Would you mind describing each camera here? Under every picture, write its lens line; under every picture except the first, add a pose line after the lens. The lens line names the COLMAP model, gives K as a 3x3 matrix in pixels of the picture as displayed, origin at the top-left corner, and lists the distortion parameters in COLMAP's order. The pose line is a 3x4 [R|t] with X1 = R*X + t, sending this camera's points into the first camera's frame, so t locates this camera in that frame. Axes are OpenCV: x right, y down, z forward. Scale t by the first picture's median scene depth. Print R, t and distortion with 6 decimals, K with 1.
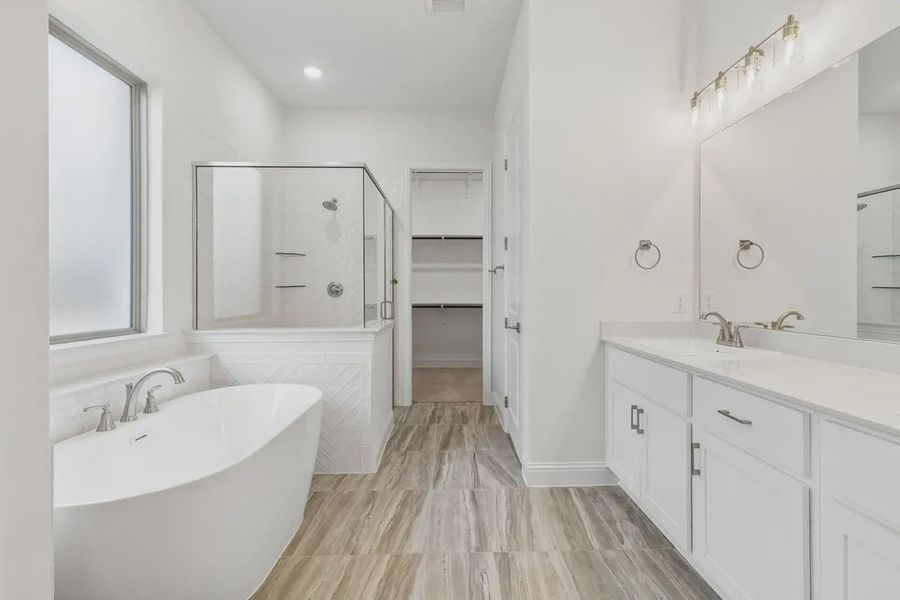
lens RADIAL K [[417.9, 0, 450.0], [0, 417.9, 300.0], [0, 0, 1]] dist [0.000906, -0.000585]
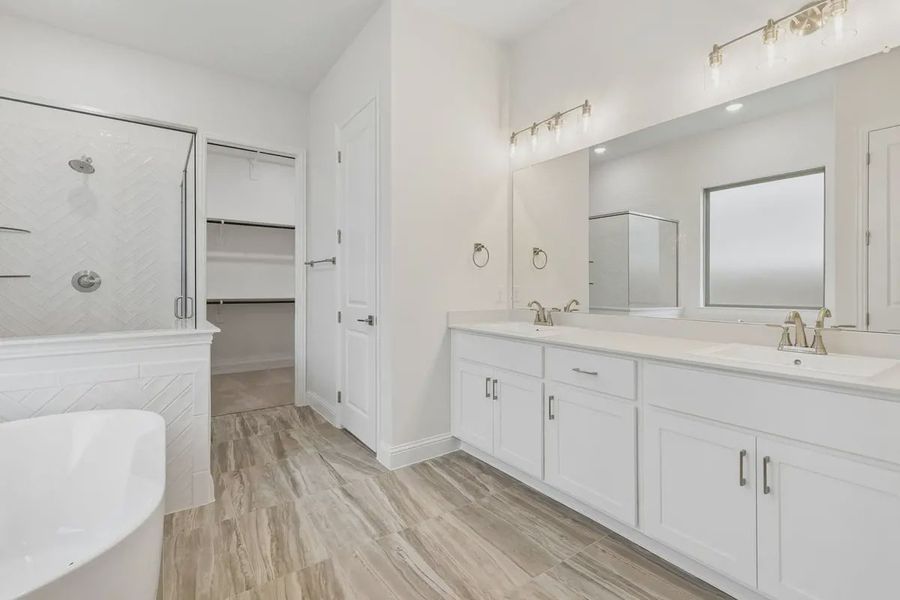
lens RADIAL K [[426.8, 0, 454.7], [0, 426.8, 292.5], [0, 0, 1]] dist [0.002087, -0.000048]
pose [[0.815912, -0.006216, 0.578143, -0.310858], [0.008949, 0.999958, -0.001879, 0.001563], [-0.578107, 0.006707, 0.815934, 0.024902]]
